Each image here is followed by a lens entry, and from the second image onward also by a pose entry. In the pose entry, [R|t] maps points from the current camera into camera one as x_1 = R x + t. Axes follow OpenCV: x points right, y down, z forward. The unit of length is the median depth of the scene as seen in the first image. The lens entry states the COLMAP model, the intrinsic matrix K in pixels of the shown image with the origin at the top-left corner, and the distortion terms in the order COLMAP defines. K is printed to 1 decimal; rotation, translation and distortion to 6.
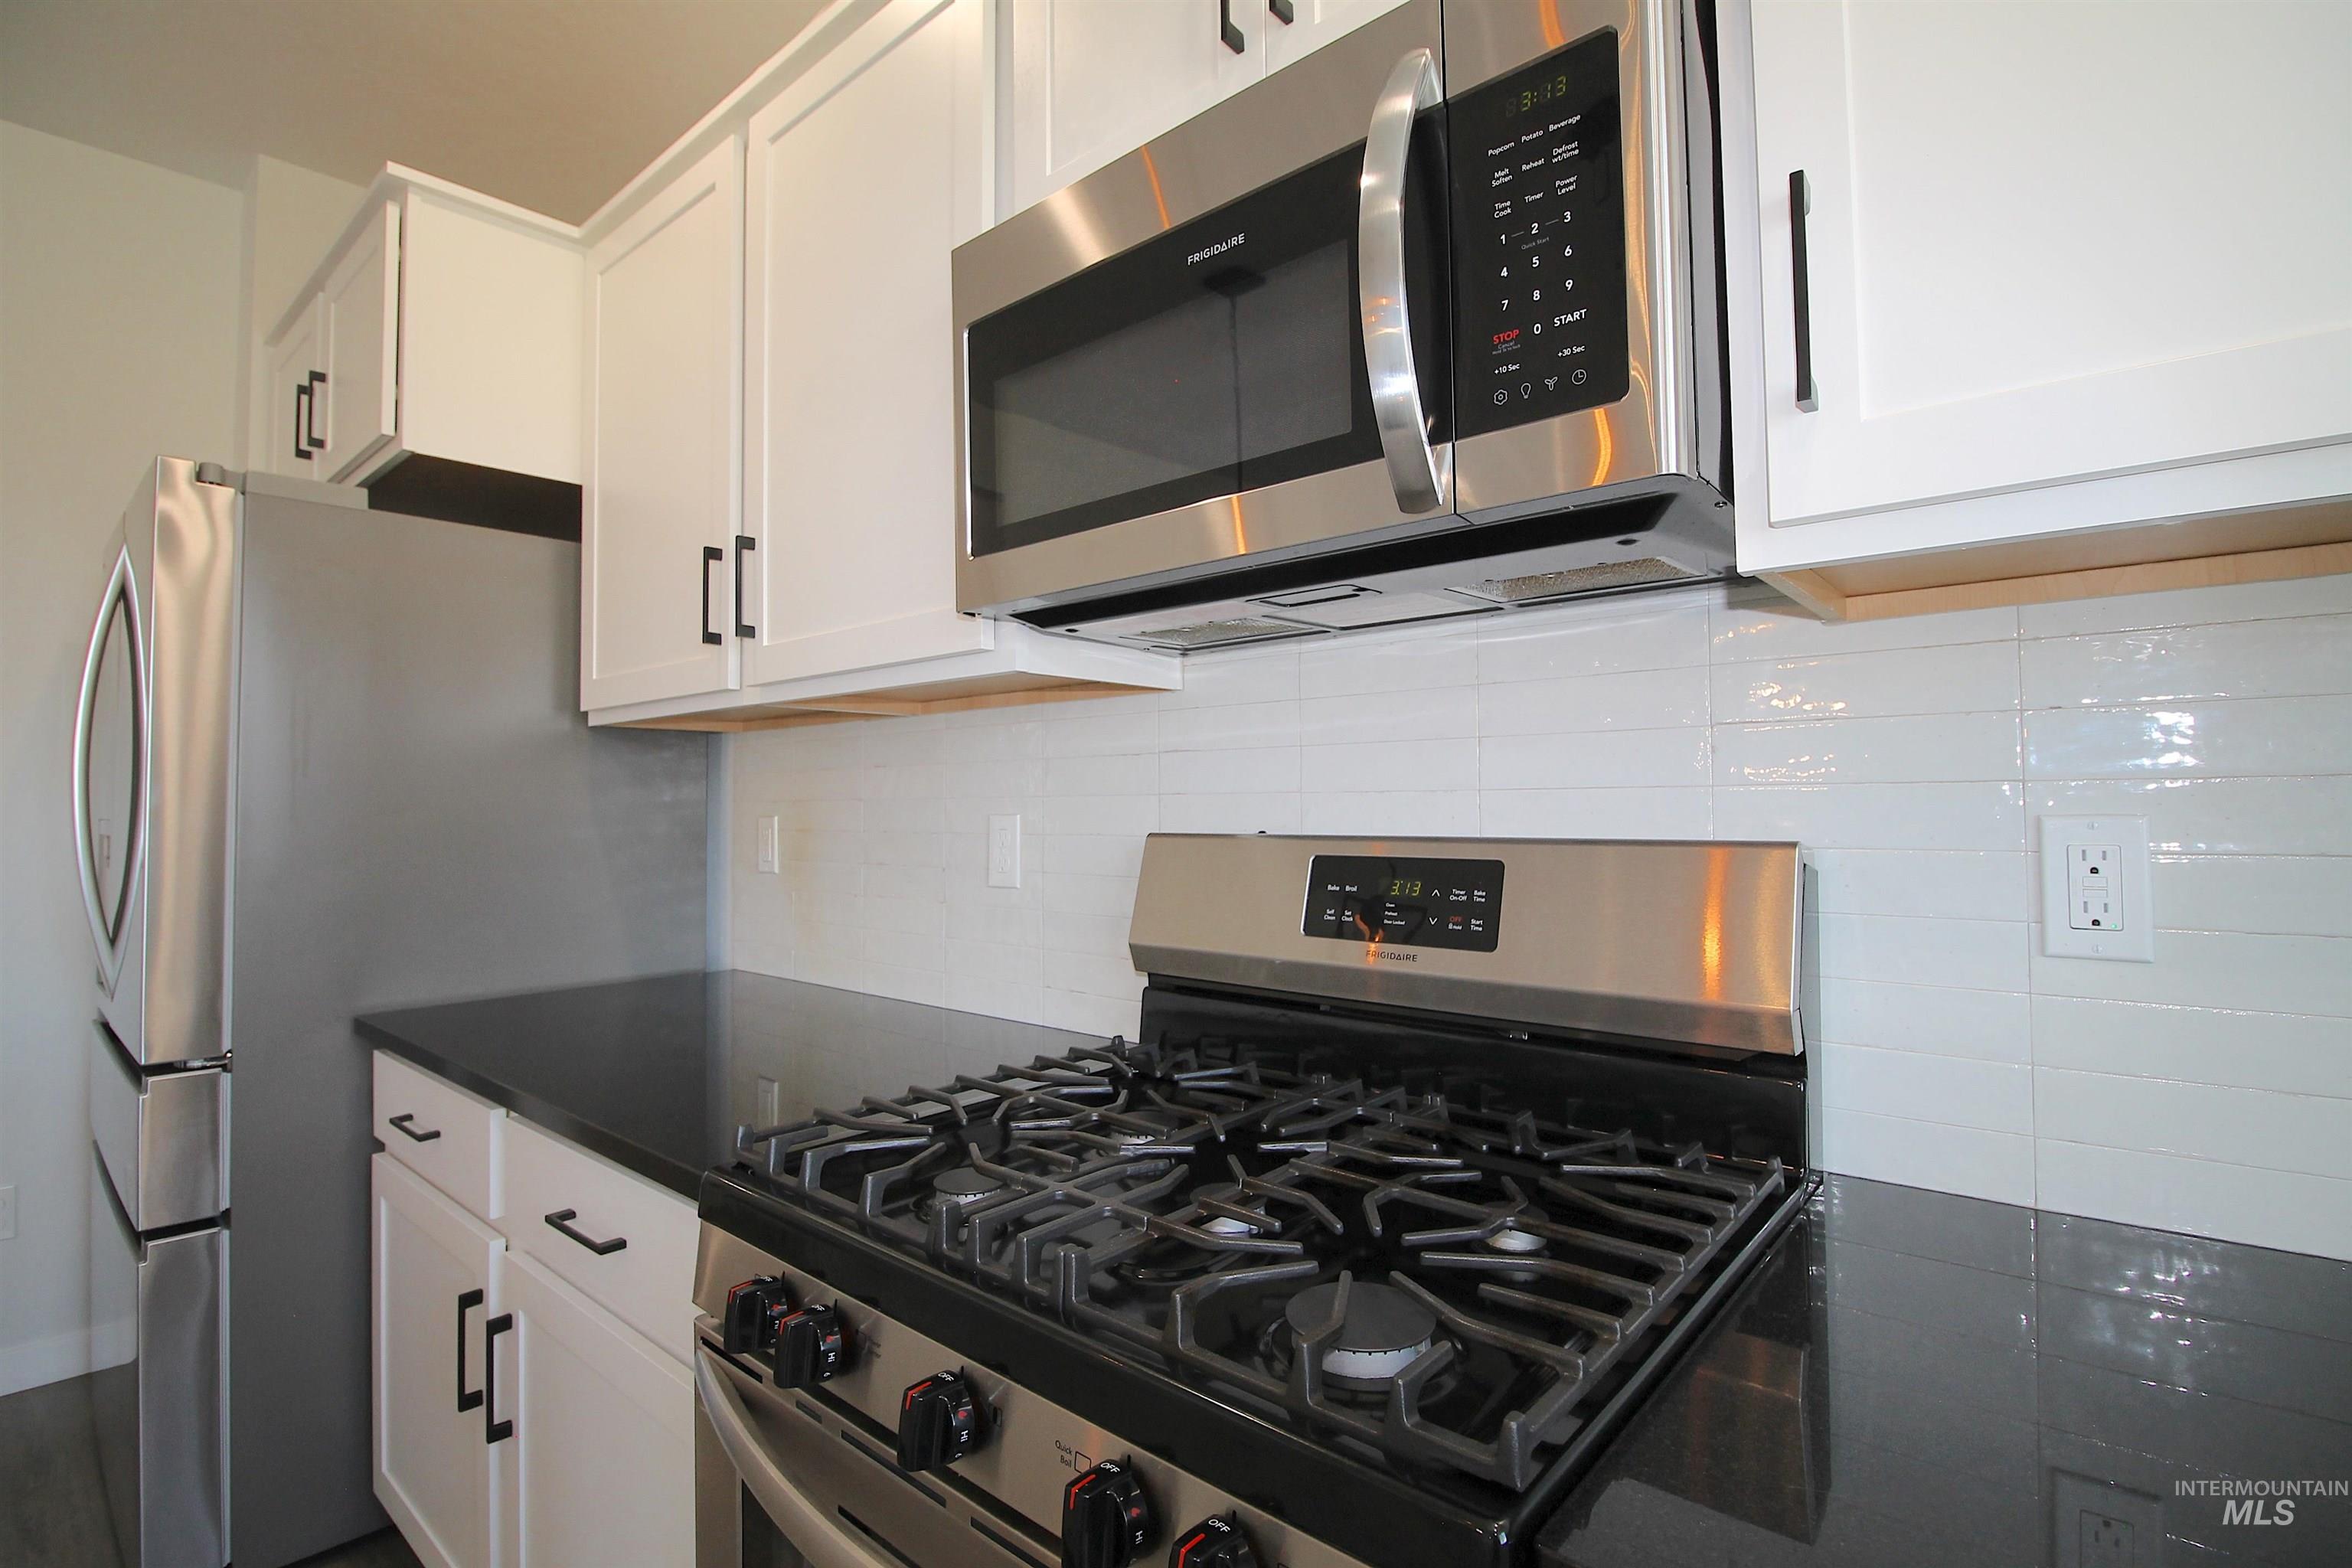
lens RADIAL K [[1116.7, 0, 1170.3], [0, 1116.7, 781.8], [0, 0, 1]] dist [-0.016697, -0.000386]
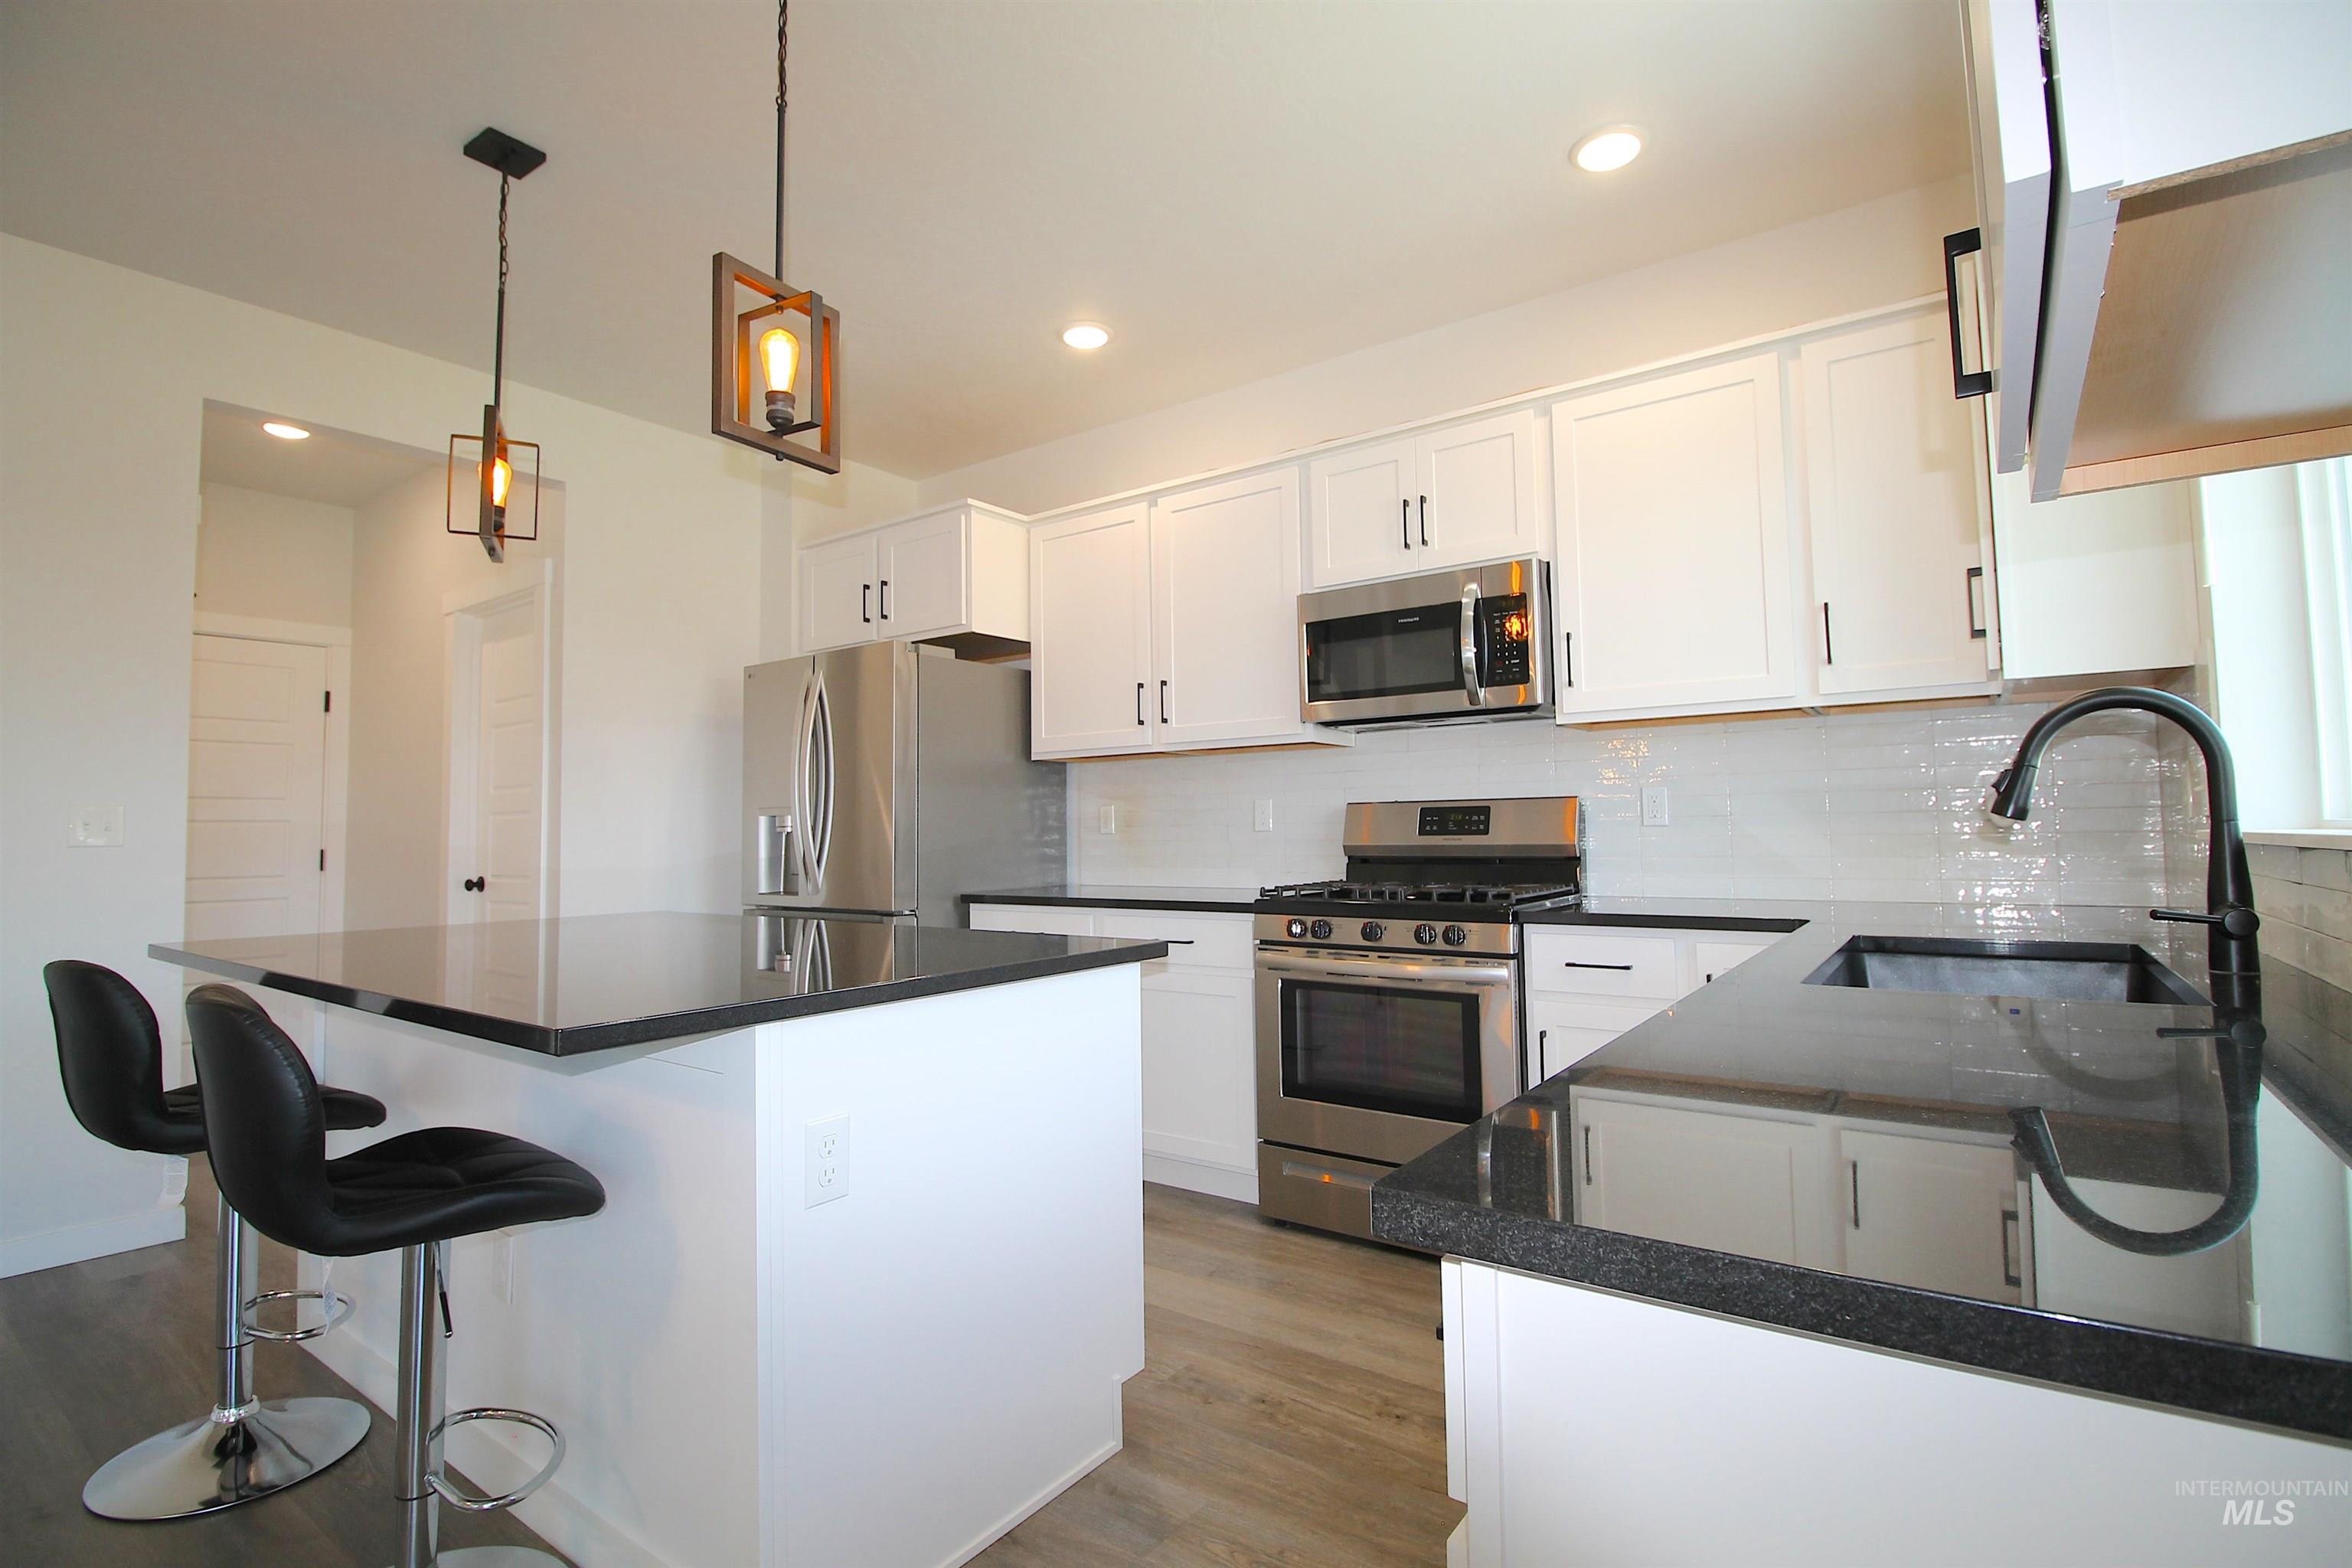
lens RADIAL K [[1116.7, 0, 1181.4], [0, 1116.7, 767.1], [0, 0, 1]] dist [-0.016697, -0.000386]
pose [[0.994576, -0.000946, 0.104005, -0.808138], [0.004989, 0.999241, -0.038628, 0.074214], [-0.103890, 0.038937, 0.993826, -1.837023]]
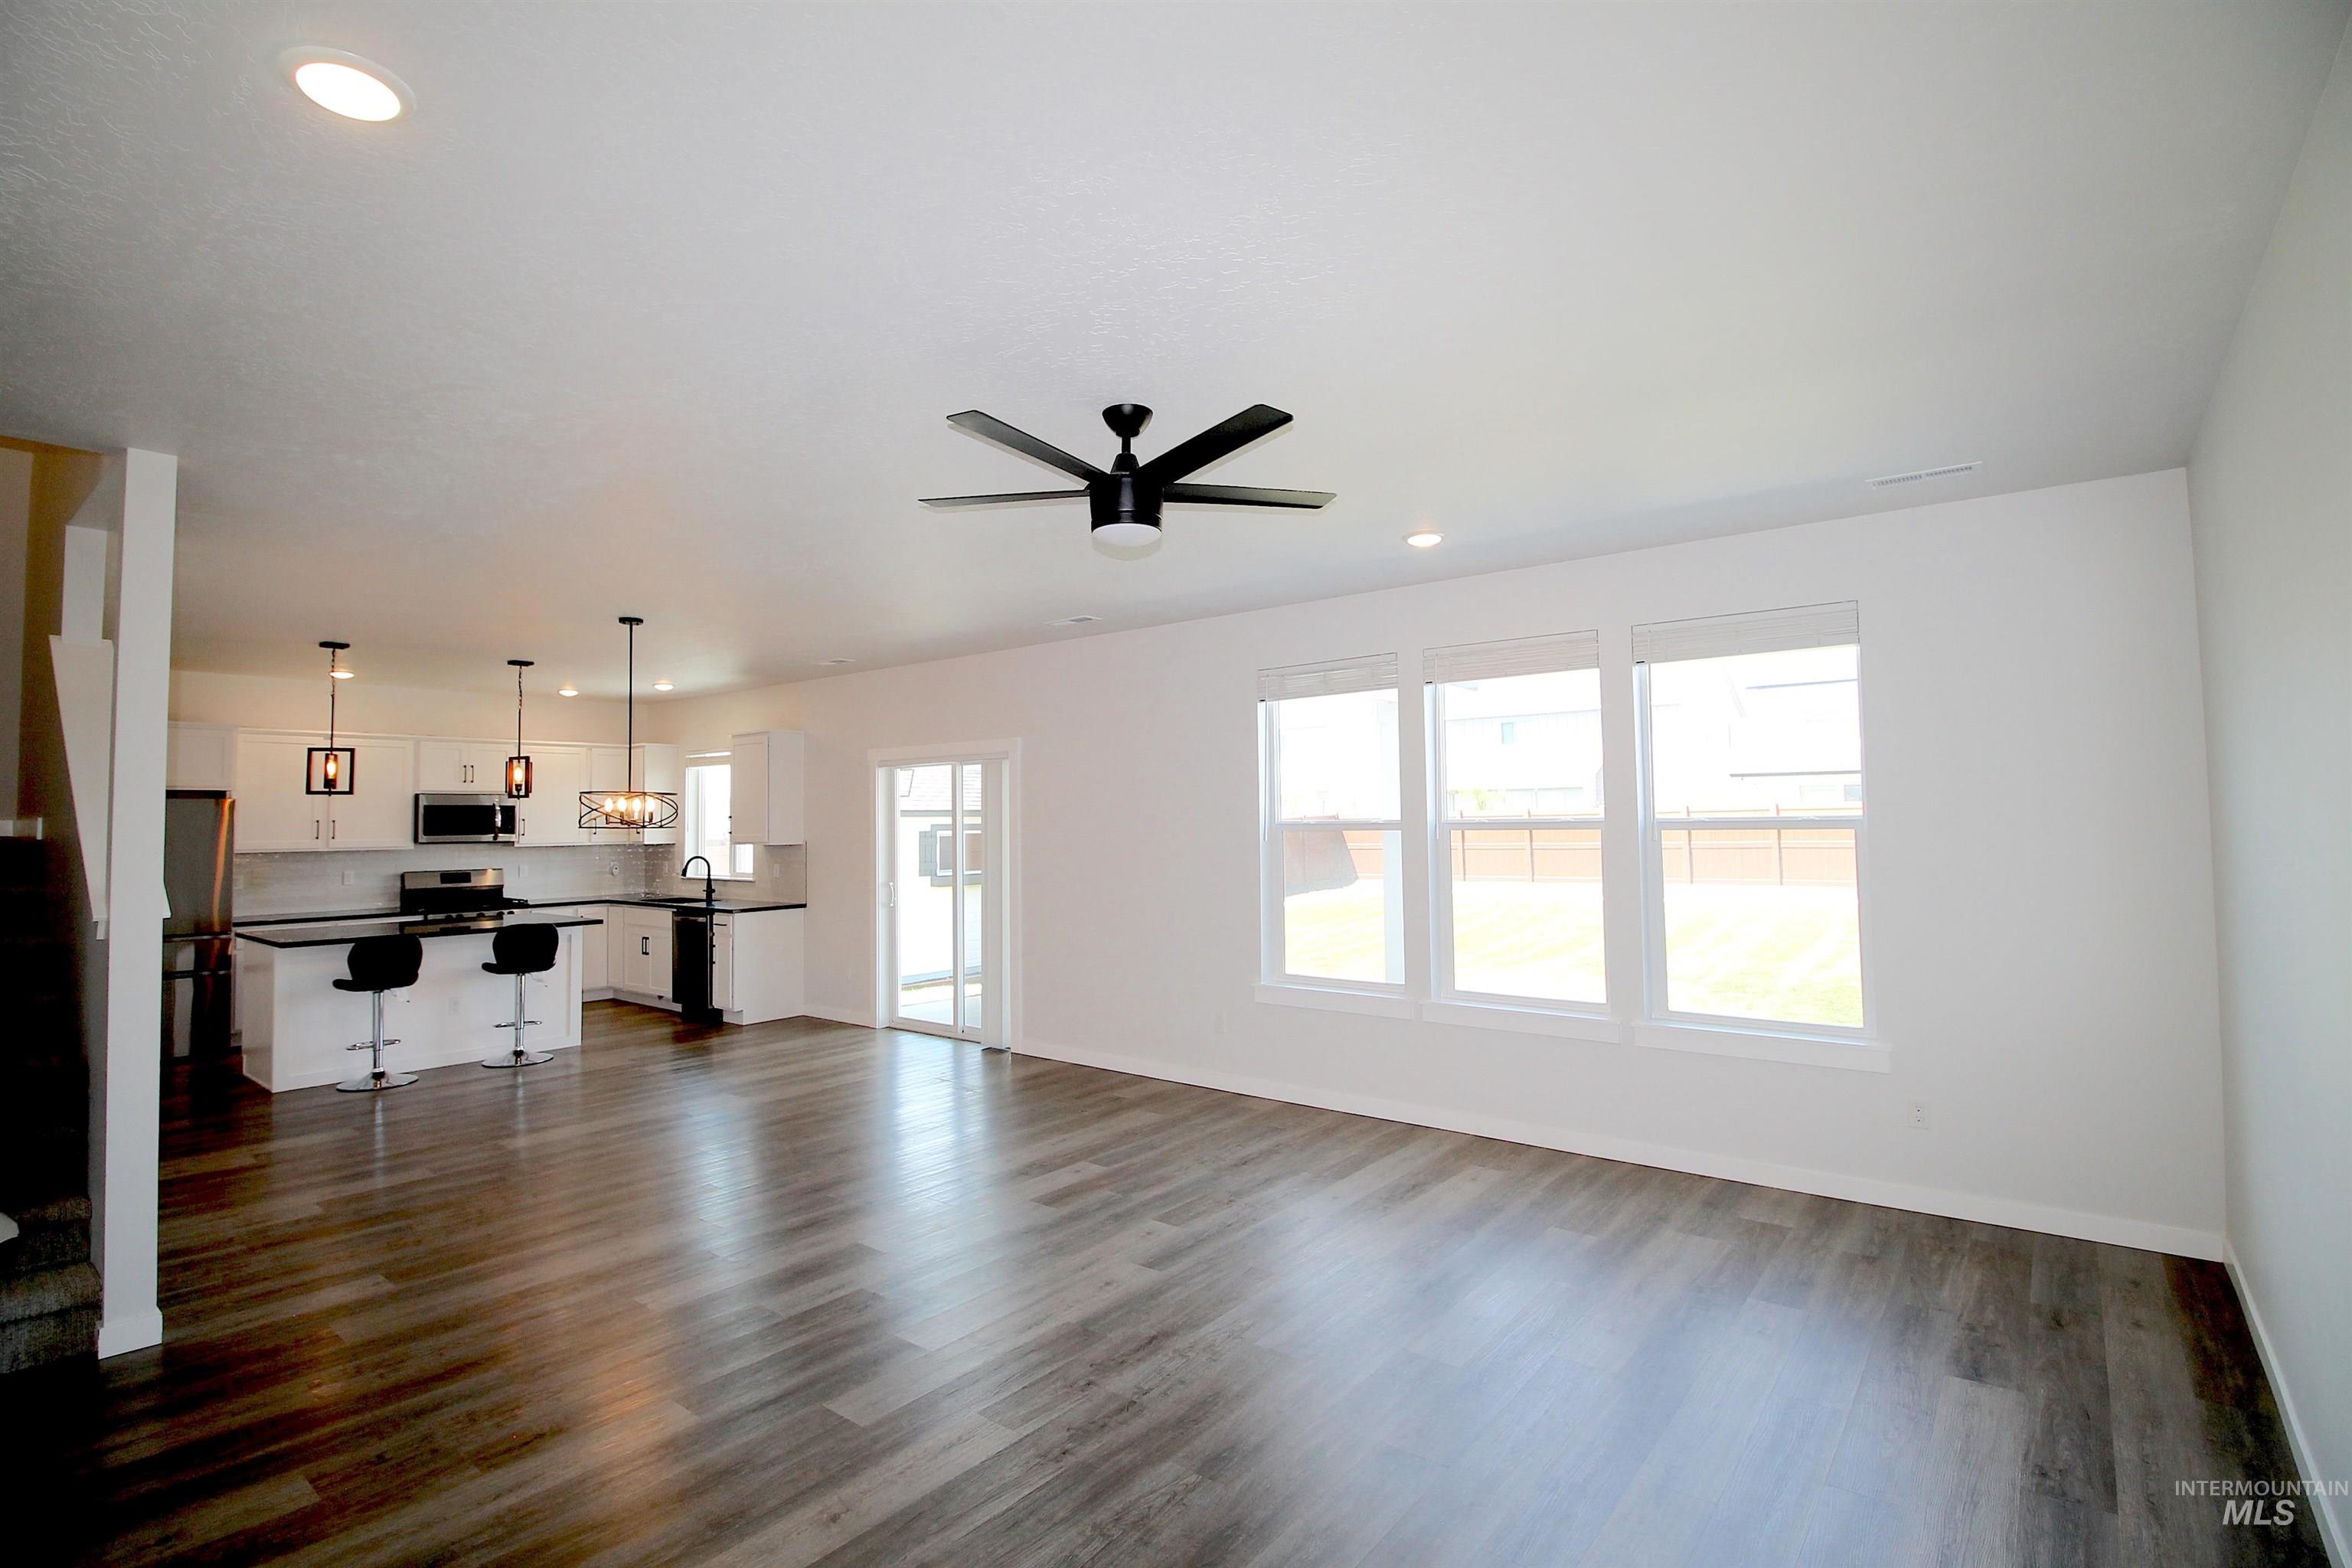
lens RADIAL K [[1116.7, 0, 1179.1], [0, 1116.7, 783.6], [0, 0, 1]] dist [-0.016697, -0.000386]
pose [[-0.058407, 0.050466, 0.997016, -8.113453], [0.007598, 0.998715, -0.050107, -0.131696], [-0.998264, 0.004649, -0.058716, -3.753193]]
